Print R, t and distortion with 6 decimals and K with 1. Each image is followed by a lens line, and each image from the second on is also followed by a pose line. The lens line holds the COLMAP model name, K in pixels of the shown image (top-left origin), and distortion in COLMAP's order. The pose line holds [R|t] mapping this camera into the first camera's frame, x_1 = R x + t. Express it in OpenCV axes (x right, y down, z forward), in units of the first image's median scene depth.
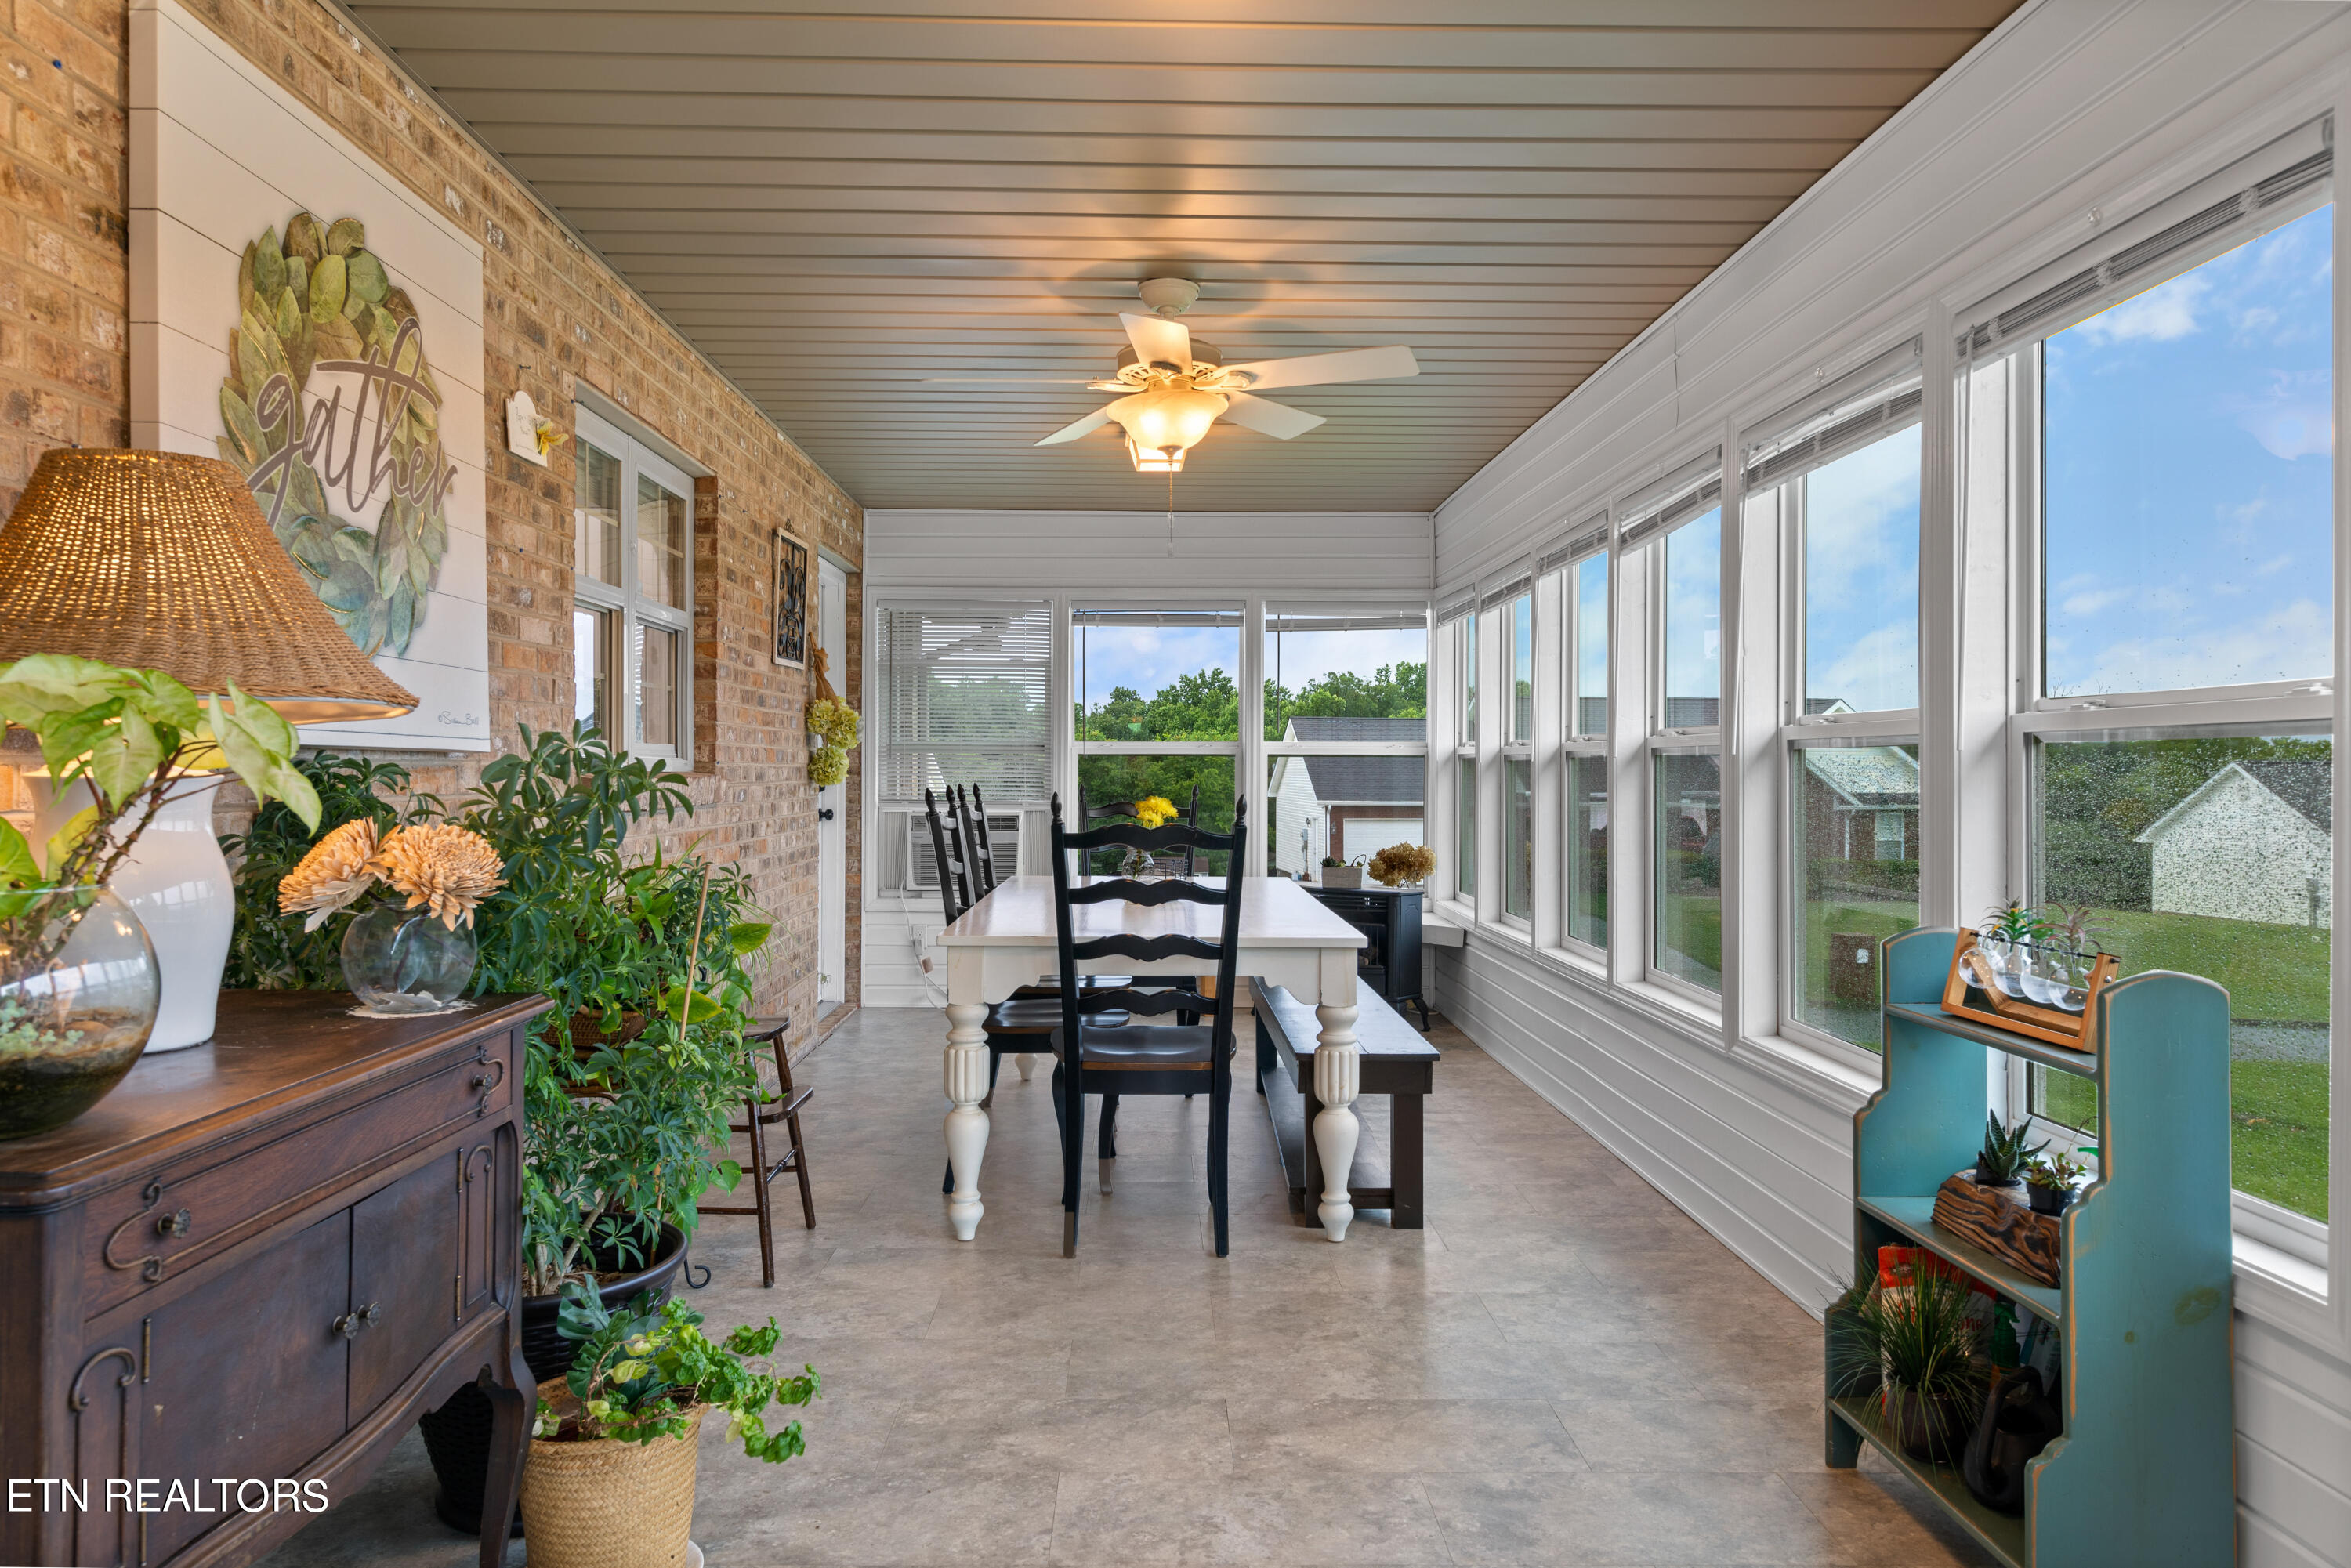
lens RADIAL K [[1539.2, 0, 1169.2], [0, 1539.2, 758.7], [0, 0, 1]] dist [0.003402, -0.001617]
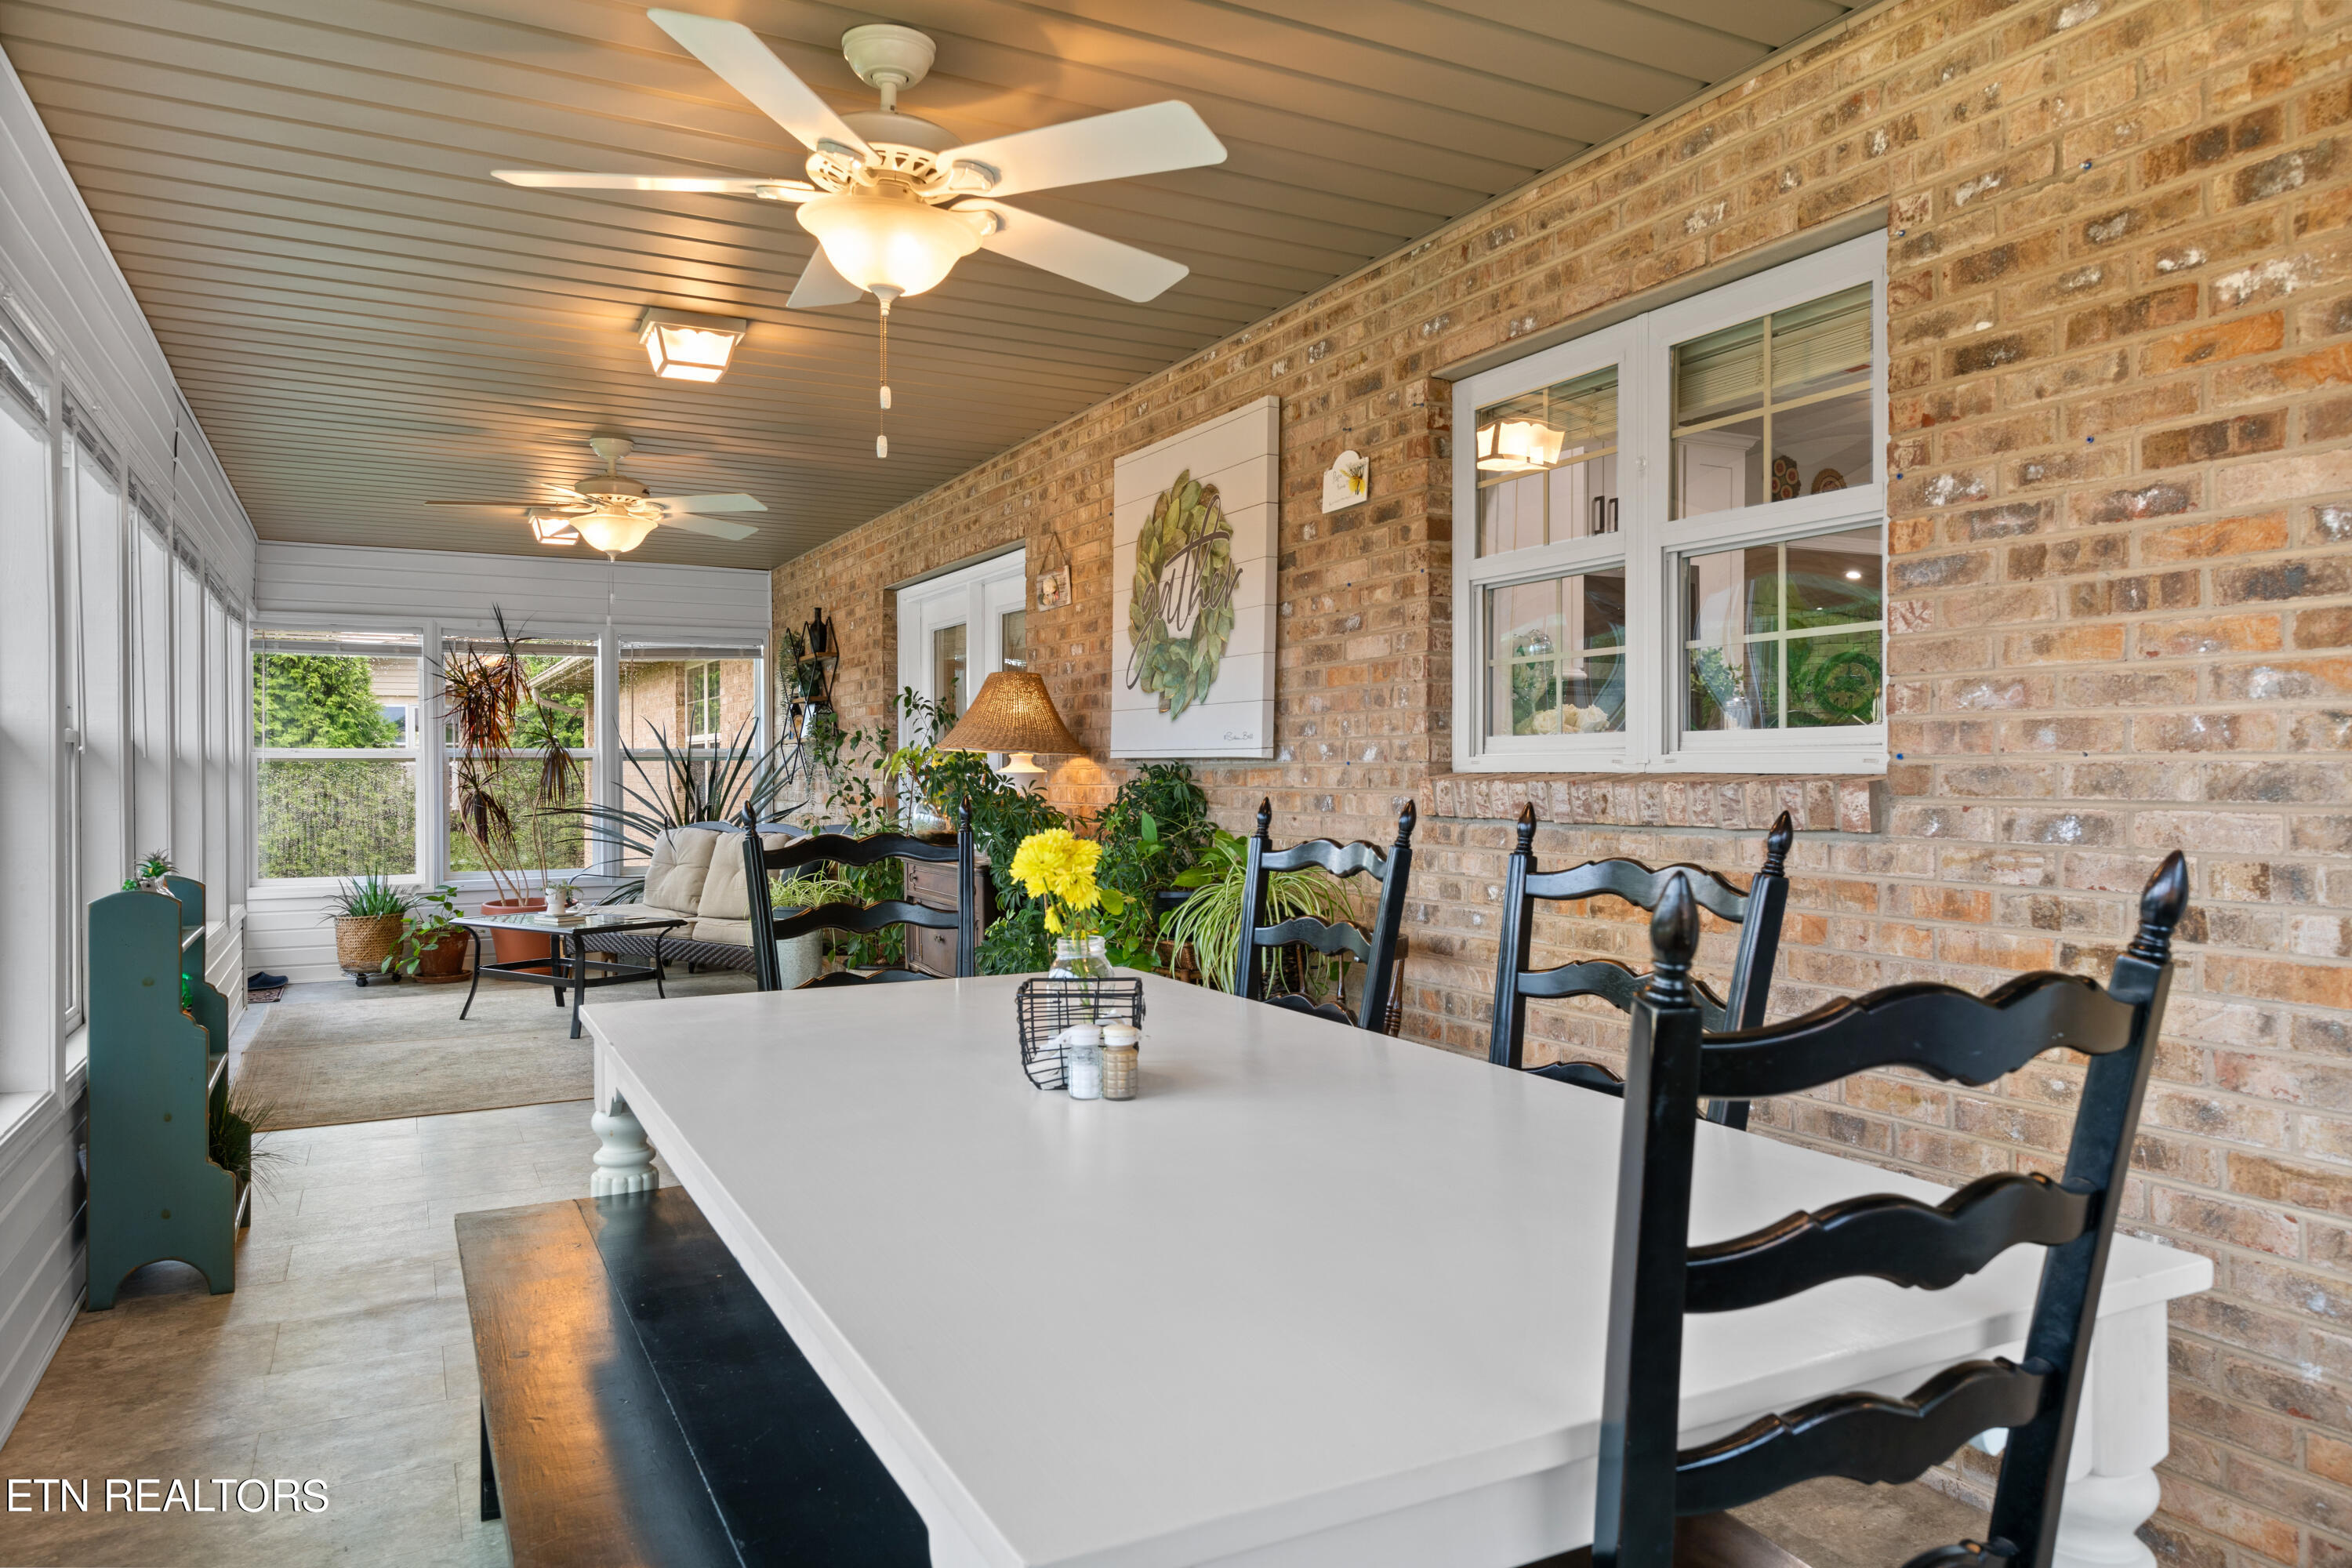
lens RADIAL K [[1538.4, 0, 1178.2], [0, 1538.4, 782.2], [0, 0, 1]] dist [0.008535, 0.001985]
pose [[-0.899189, 0.005349, -0.437527, 0.217518], [0.003592, 0.999982, 0.004844, 0.010177], [0.437545, 0.002784, -0.899192, 2.020596]]
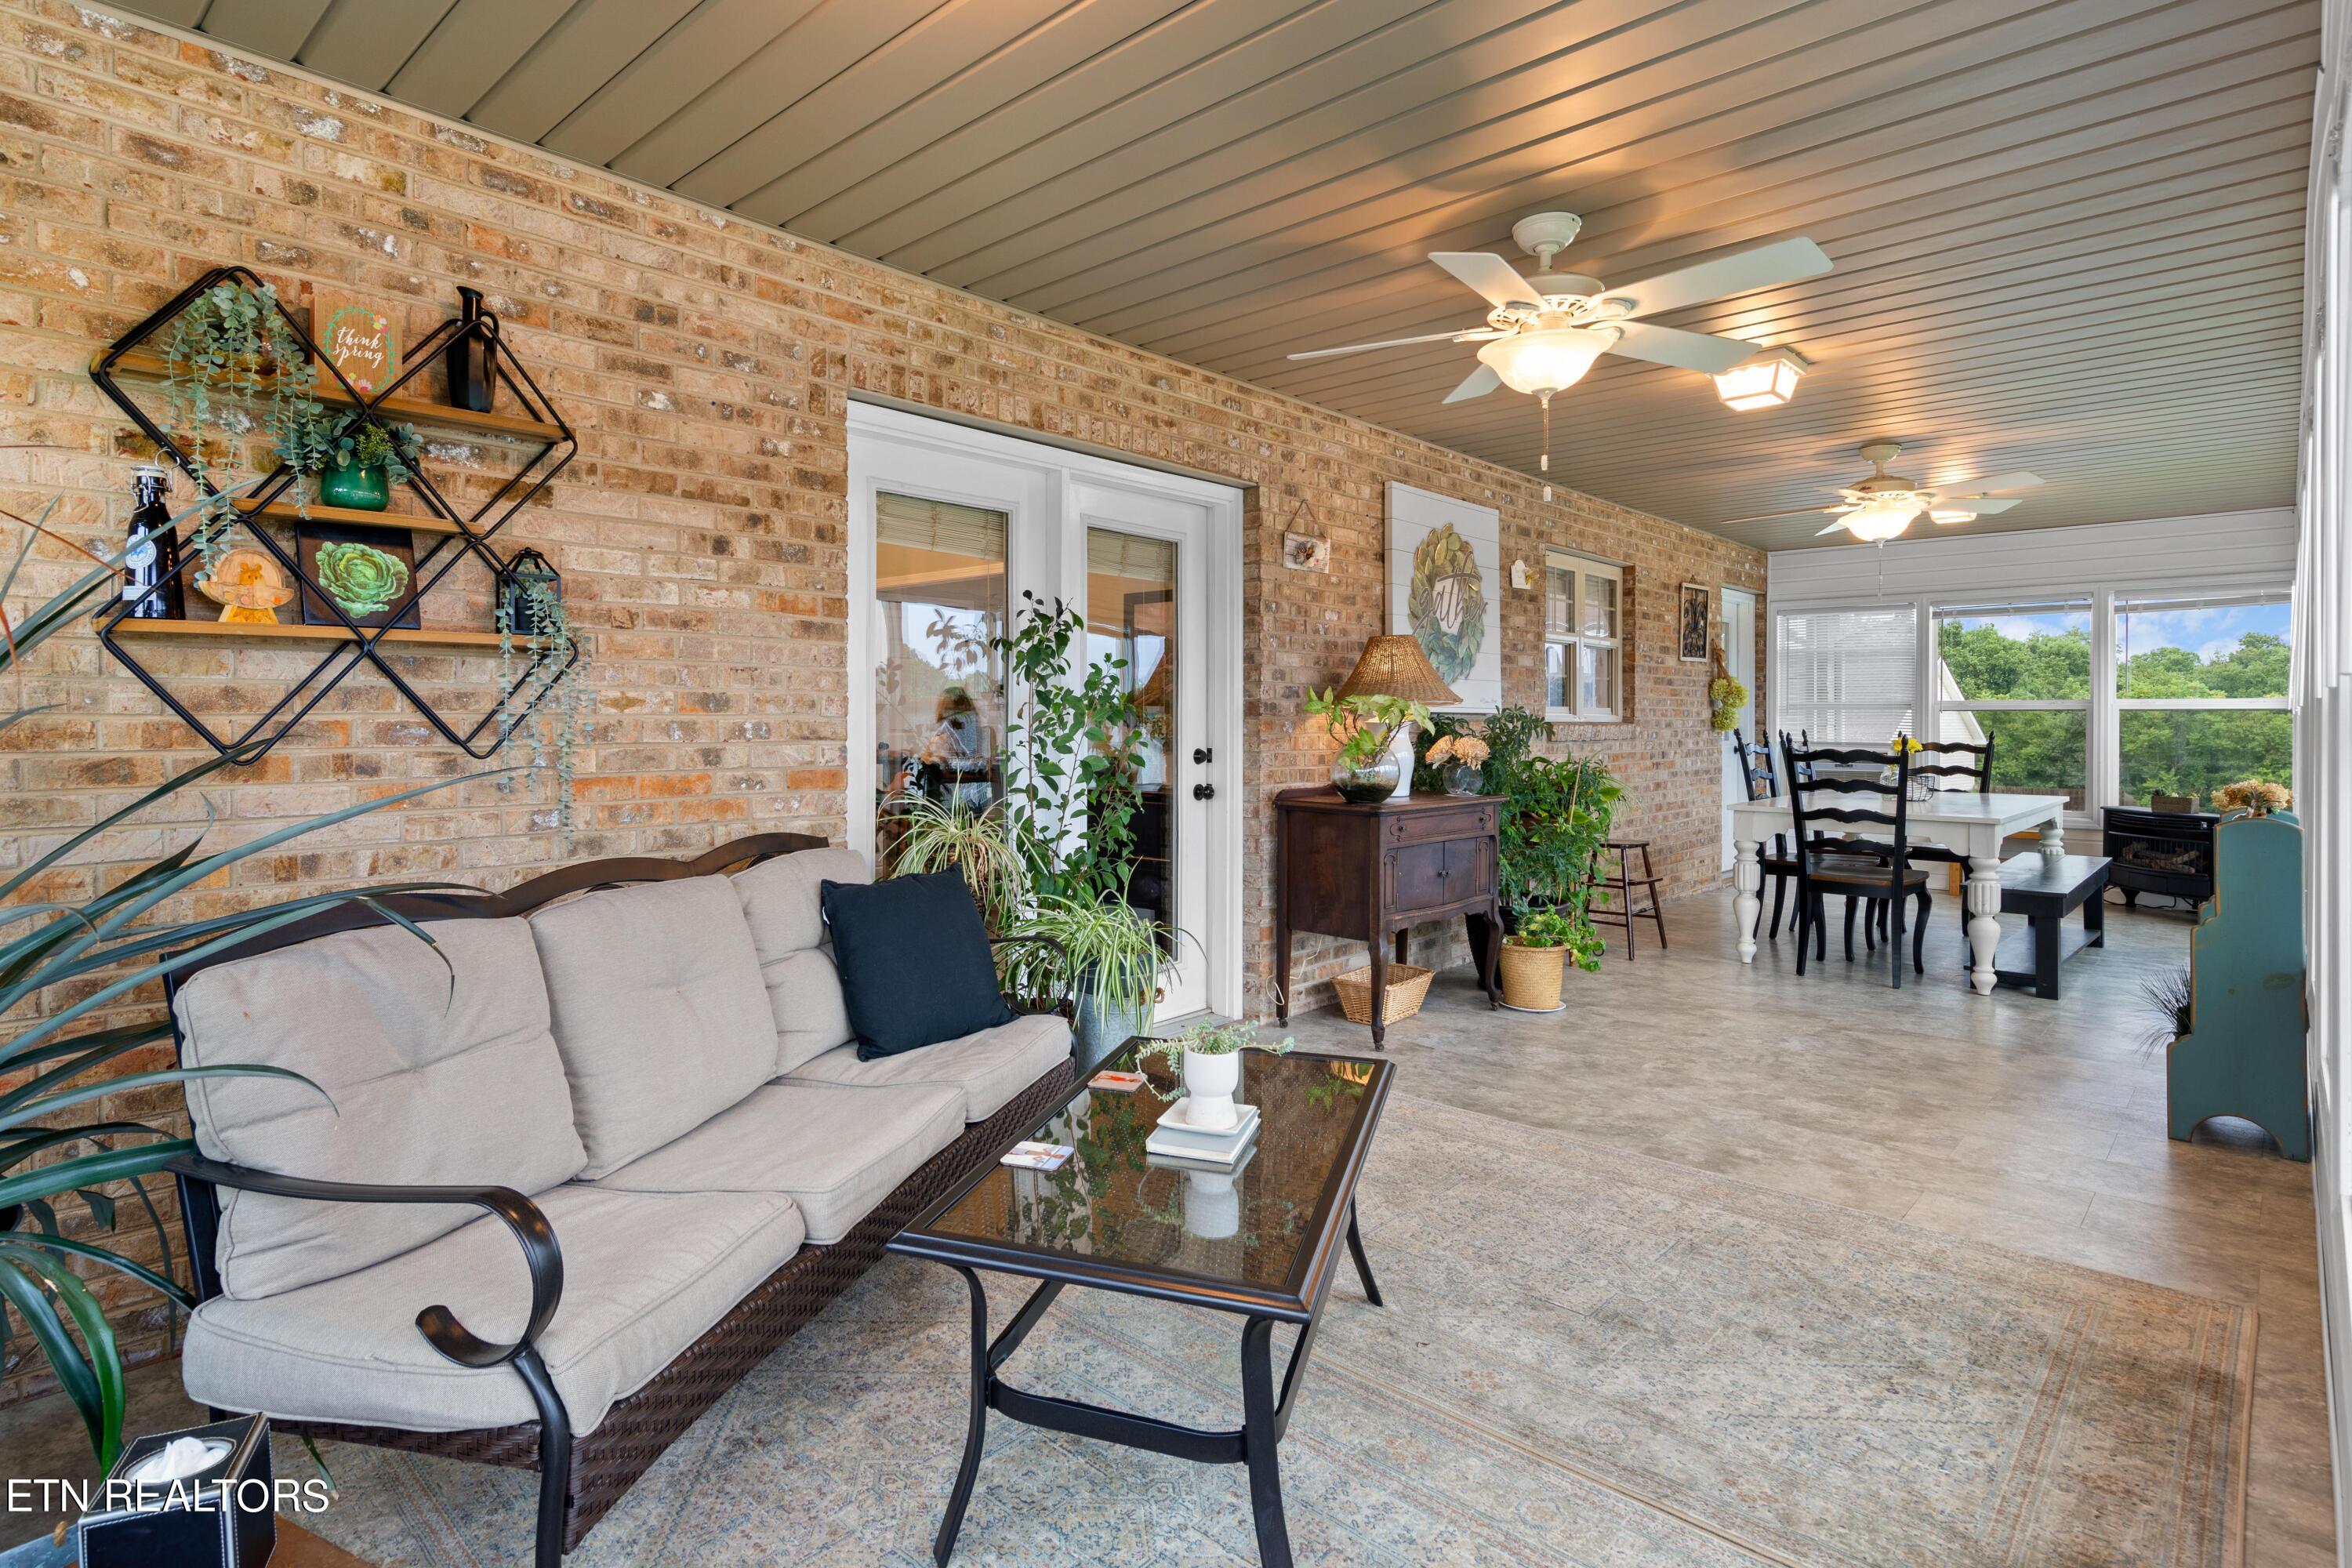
lens RADIAL K [[1198.9, 0, 1089.3], [0, 1198.9, 719.4], [0, 0, 1]] dist [0.005199, 0.000178]
pose [[0.697194, -0.001102, -0.716882, 0.437913], [0.004442, 0.999986, 0.002782, -0.002796], [0.716869, -0.005124, 0.697189, -0.751968]]
